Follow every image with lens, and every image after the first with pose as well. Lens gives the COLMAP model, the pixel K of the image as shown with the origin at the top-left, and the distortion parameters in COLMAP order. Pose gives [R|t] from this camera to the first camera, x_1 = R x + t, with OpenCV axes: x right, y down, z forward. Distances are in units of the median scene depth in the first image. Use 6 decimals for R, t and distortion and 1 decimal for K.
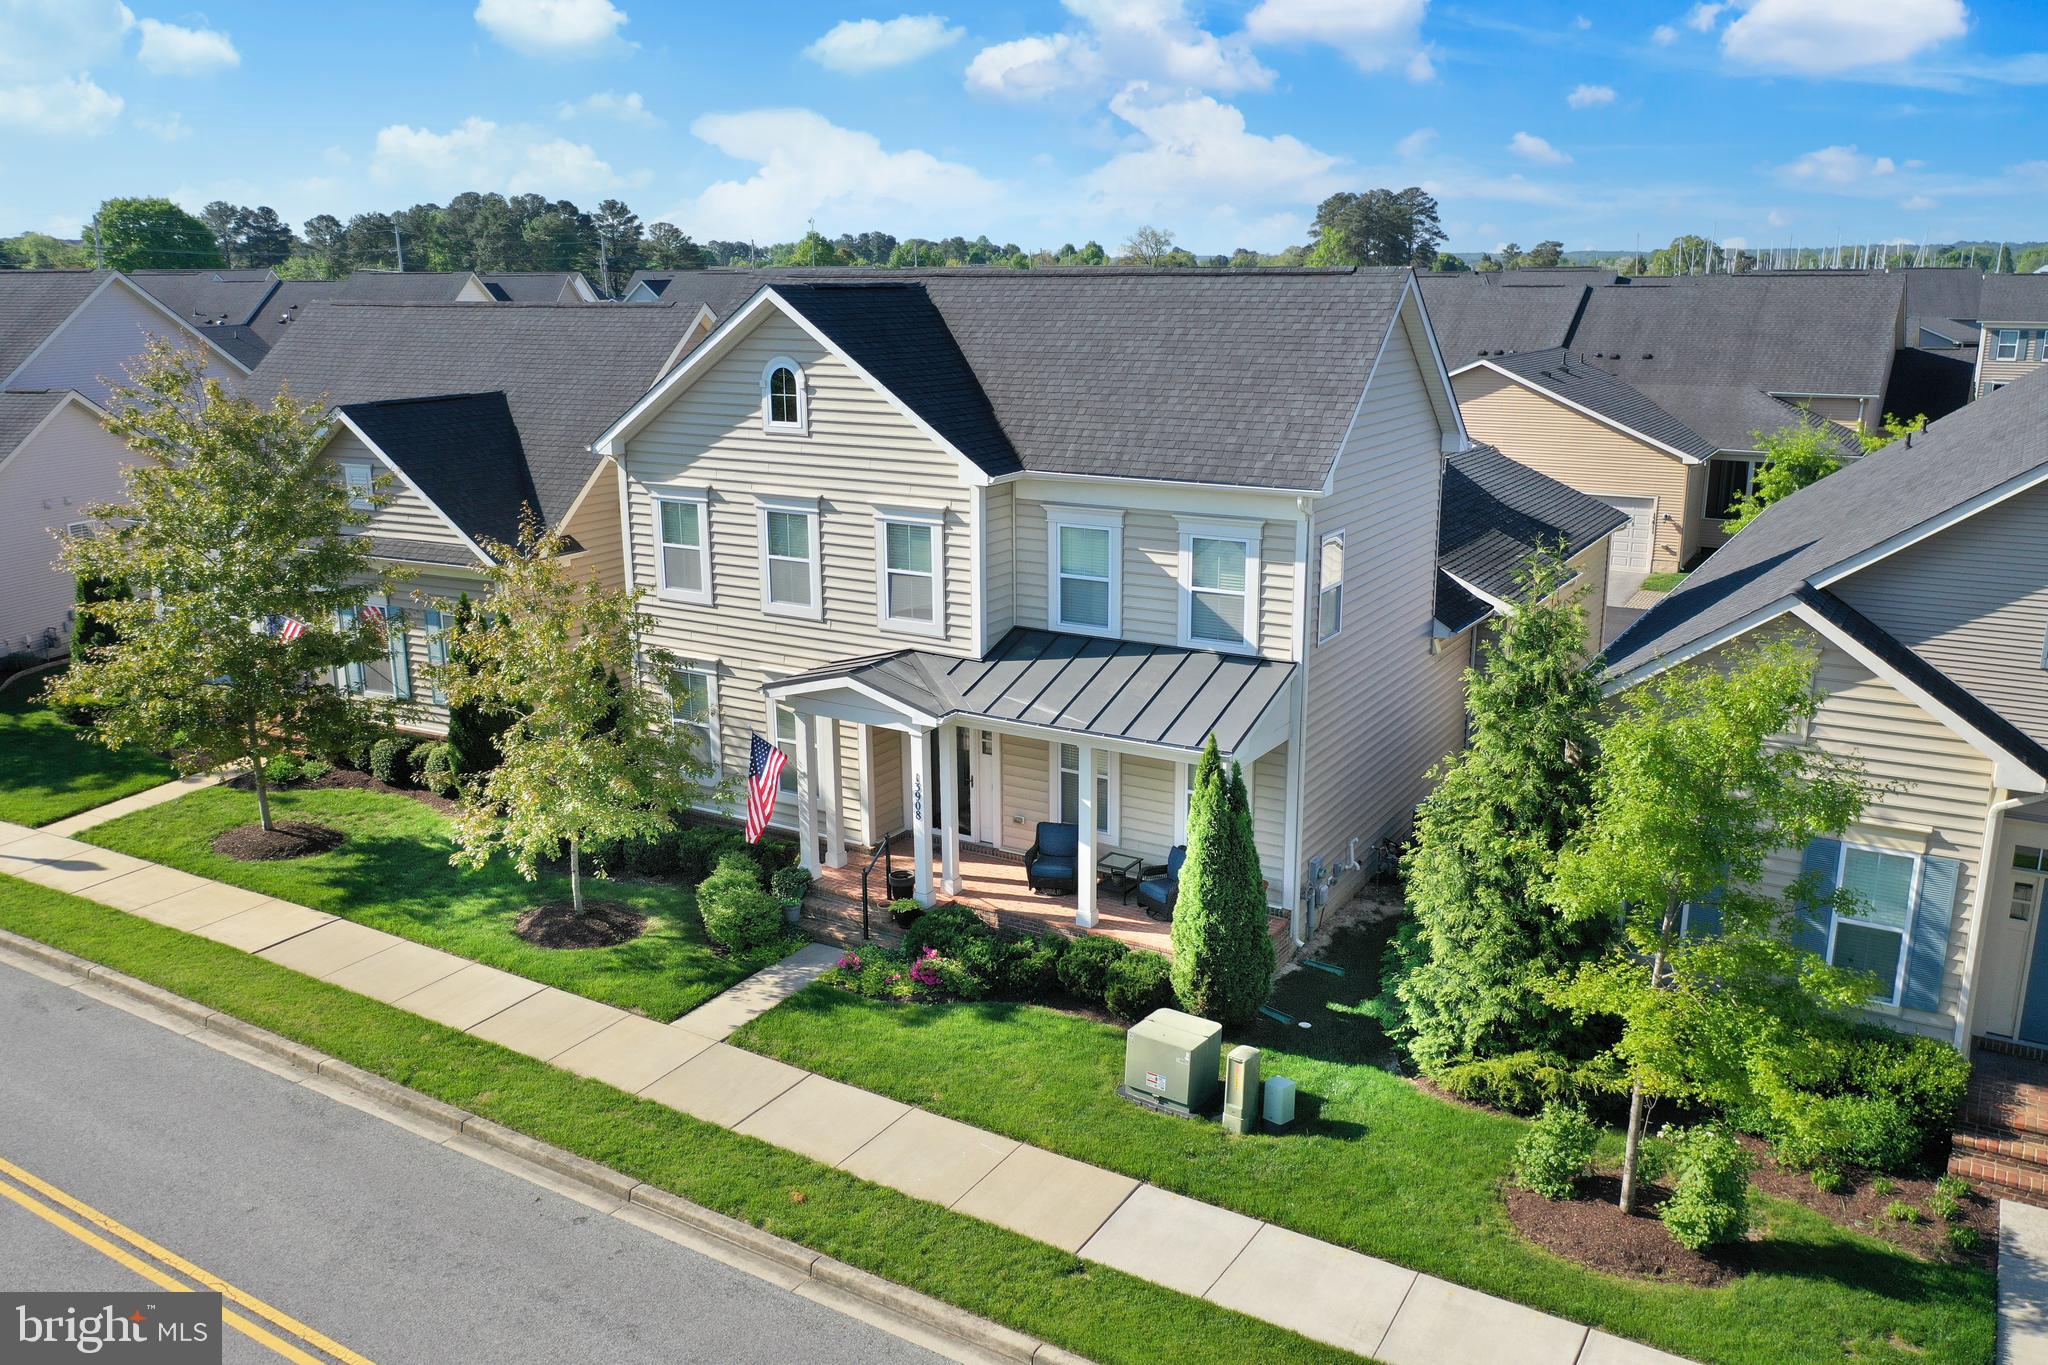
lens RADIAL K [[1633.5, 0, 1024.5], [0, 1633.5, 688.8], [0, 0, 1]] dist [-0.006274, 0.001592]
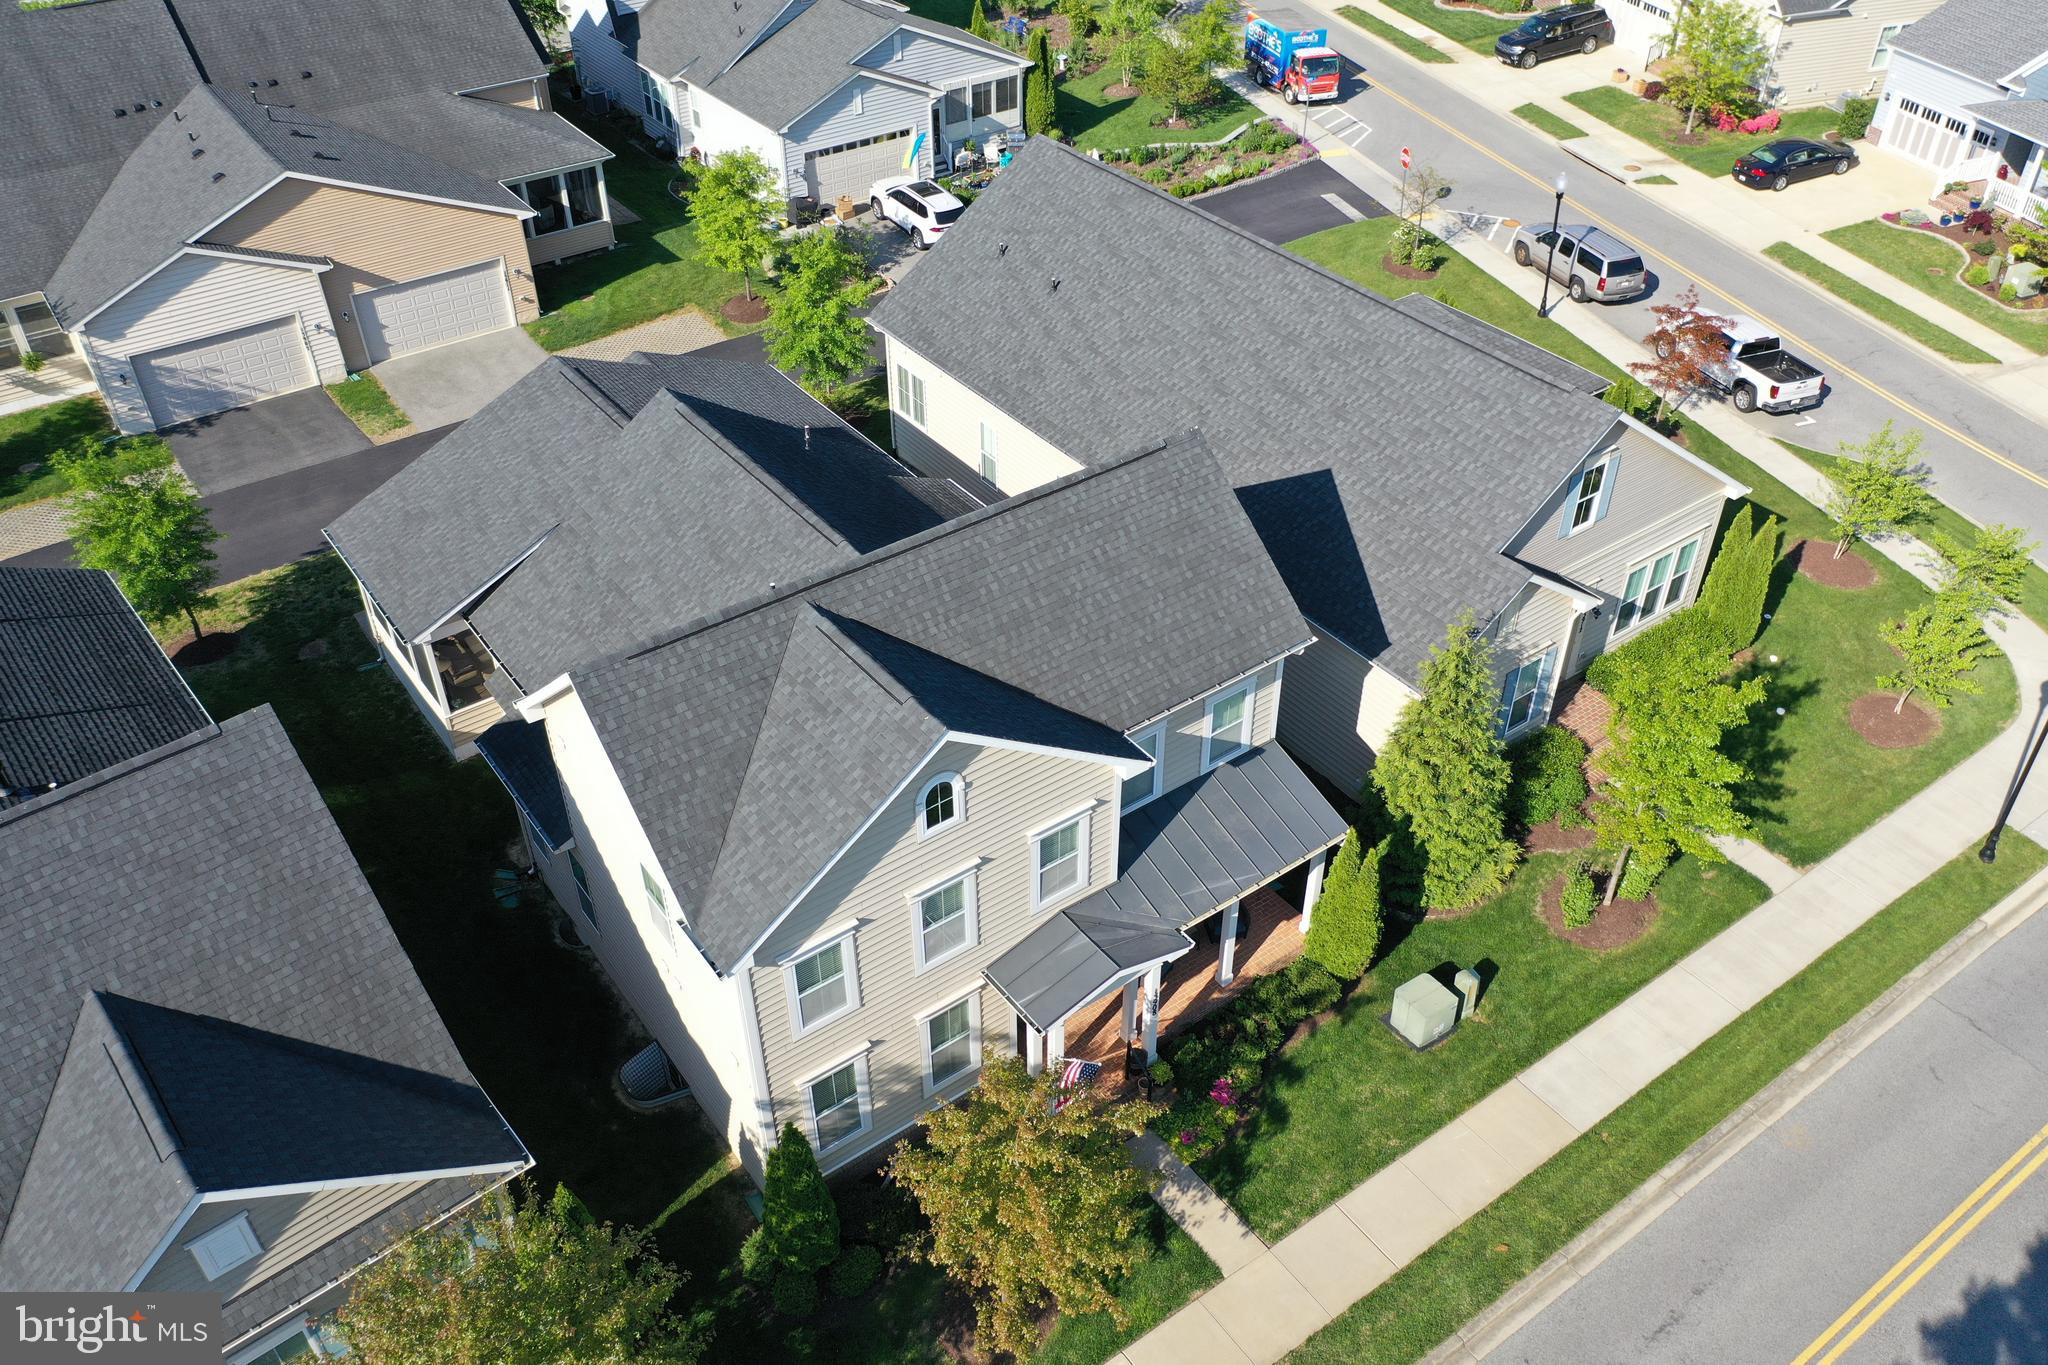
lens RADIAL K [[1633.5, 0, 1032.7], [0, 1633.5, 683.3], [0, 0, 1]] dist [-0.006274, 0.001592]
pose [[0.373763, -0.570334, 0.731451, -0.877364], [0.229127, 0.820939, 0.523030, -0.807568], [-0.898778, -0.027894, 0.437516, 0.563782]]
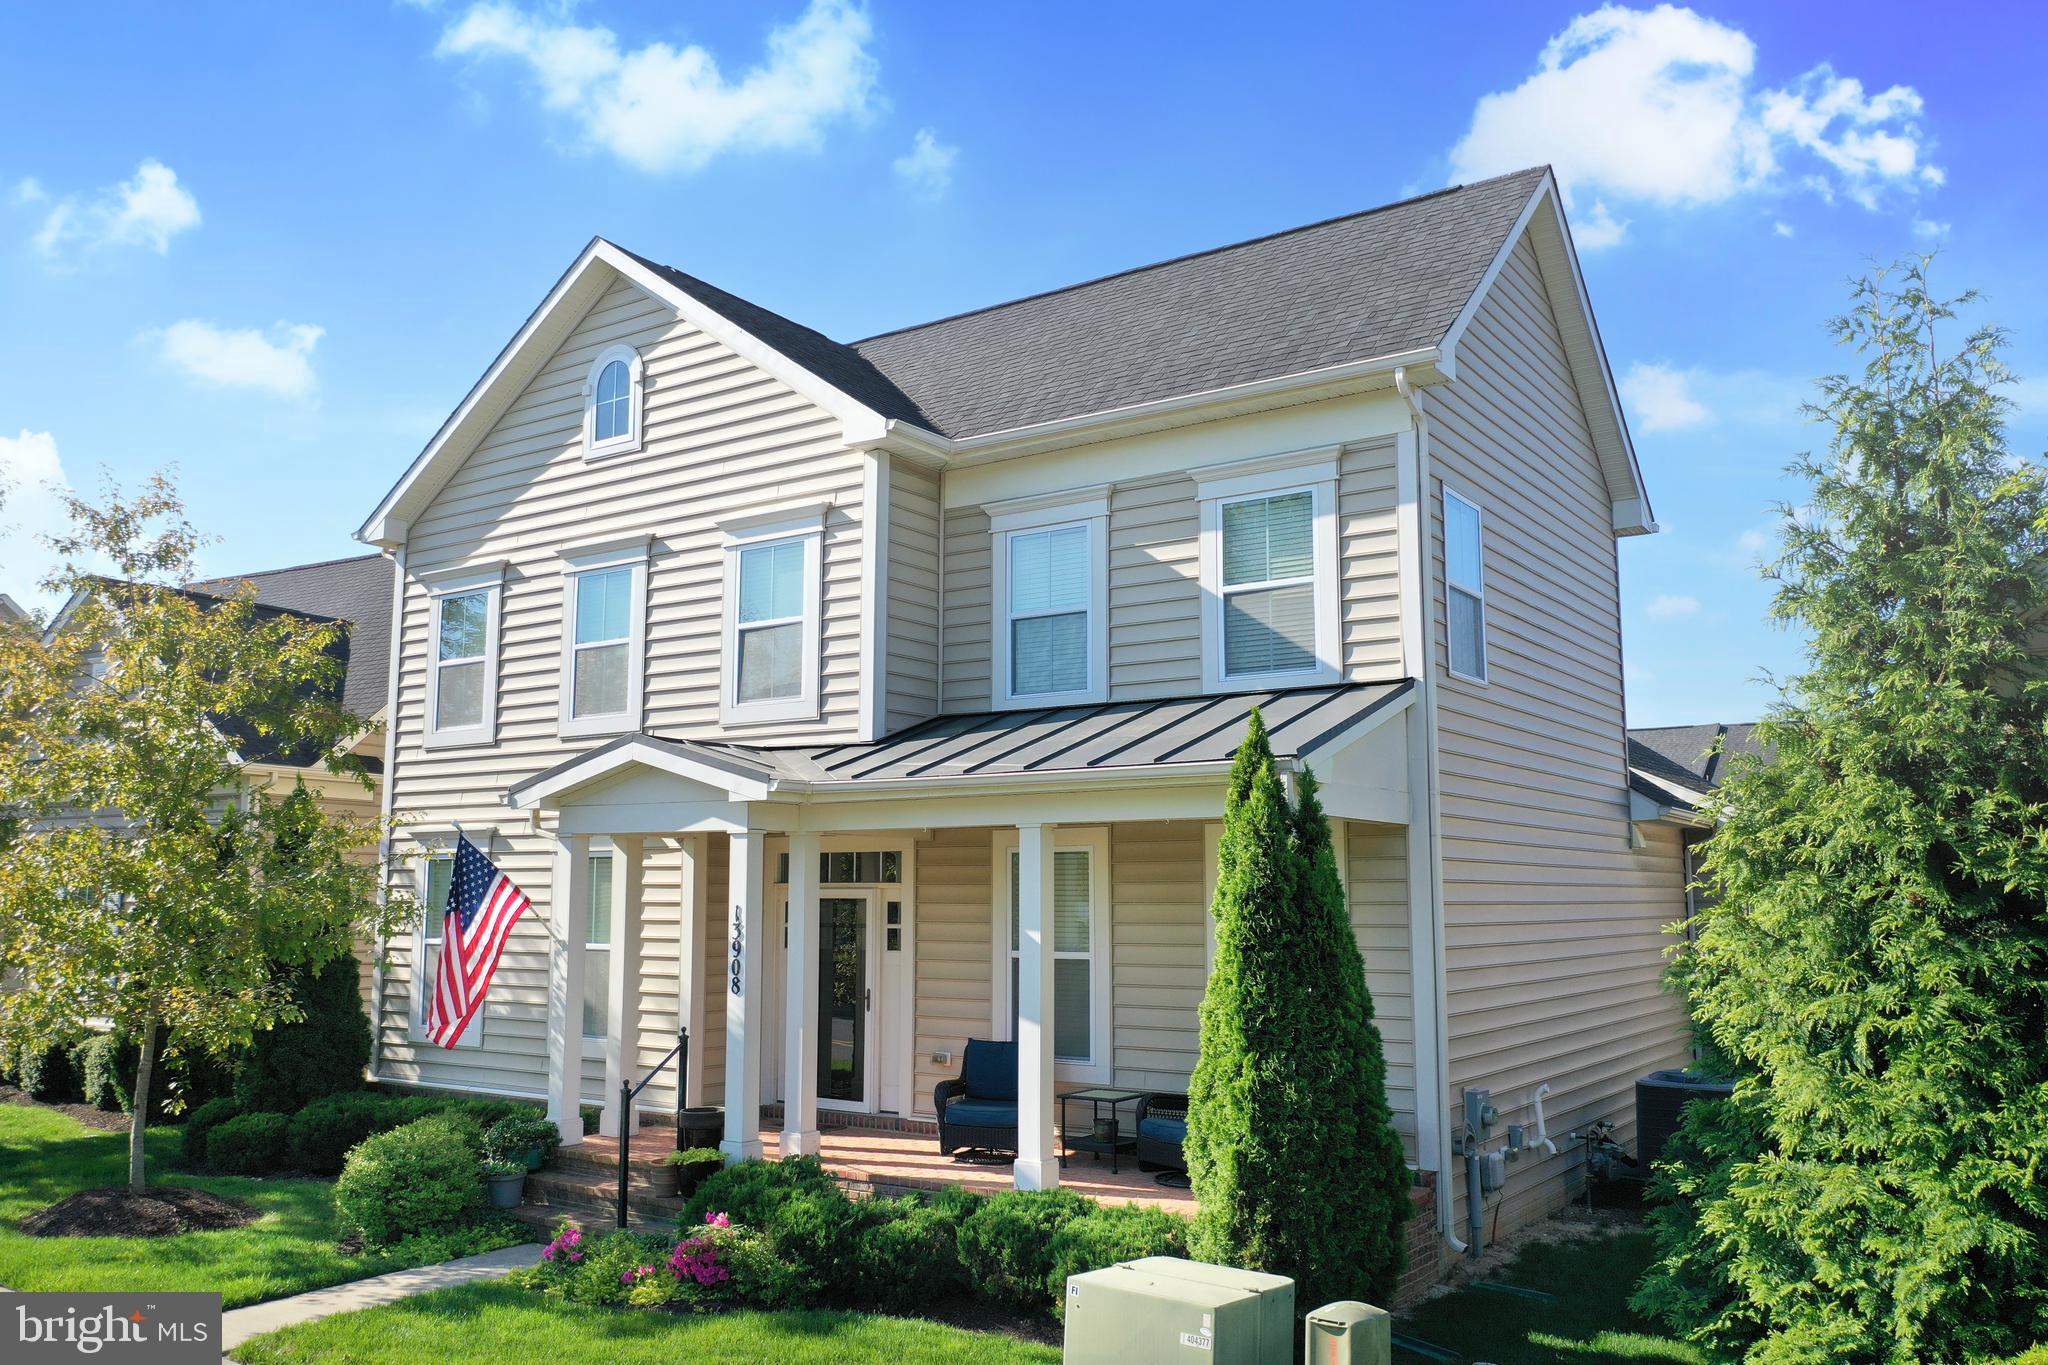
lens RADIAL K [[1633.5, 0, 1025.3], [0, 1633.5, 670.4], [0, 0, 1]] dist [-0.006274, 0.001592]
pose [[0.998410, -0.001427, -0.056350, 0.064565], [-0.019932, 0.926162, -0.376600, 0.187793], [0.052727, 0.377124, 0.924661, 0.467139]]
